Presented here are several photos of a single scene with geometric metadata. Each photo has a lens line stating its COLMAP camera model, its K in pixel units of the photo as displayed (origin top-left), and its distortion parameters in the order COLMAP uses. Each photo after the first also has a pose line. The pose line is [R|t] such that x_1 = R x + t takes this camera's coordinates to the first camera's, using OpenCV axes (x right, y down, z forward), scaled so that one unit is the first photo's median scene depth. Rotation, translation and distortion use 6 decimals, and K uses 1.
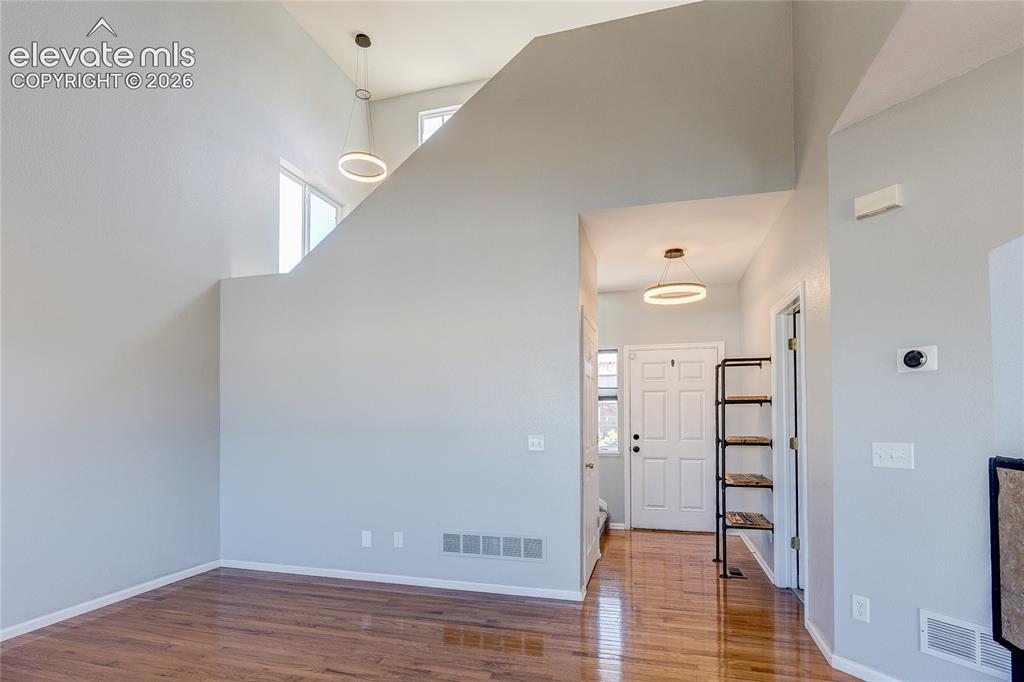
lens RADIAL K [[472.5, 0, 513.3], [0, 472.5, 411.4], [0, 0, 1]] dist [-0.000508, 0.000263]
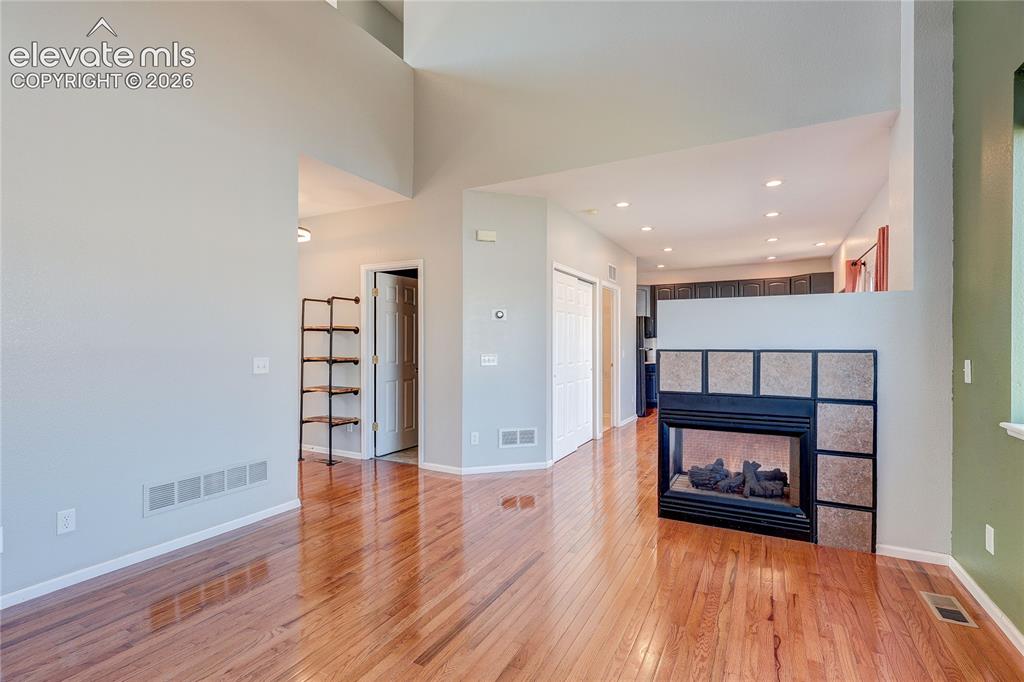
lens RADIAL K [[483.1, 0, 505.3], [0, 483.1, 338.7], [0, 0, 1]] dist [-0.001717, 0.000636]
pose [[0.257596, 0.011160, 0.966188, -0.801381], [-0.018731, 0.999803, -0.006554, 0.007849], [-0.966071, -0.016409, 0.257754, 0.246271]]
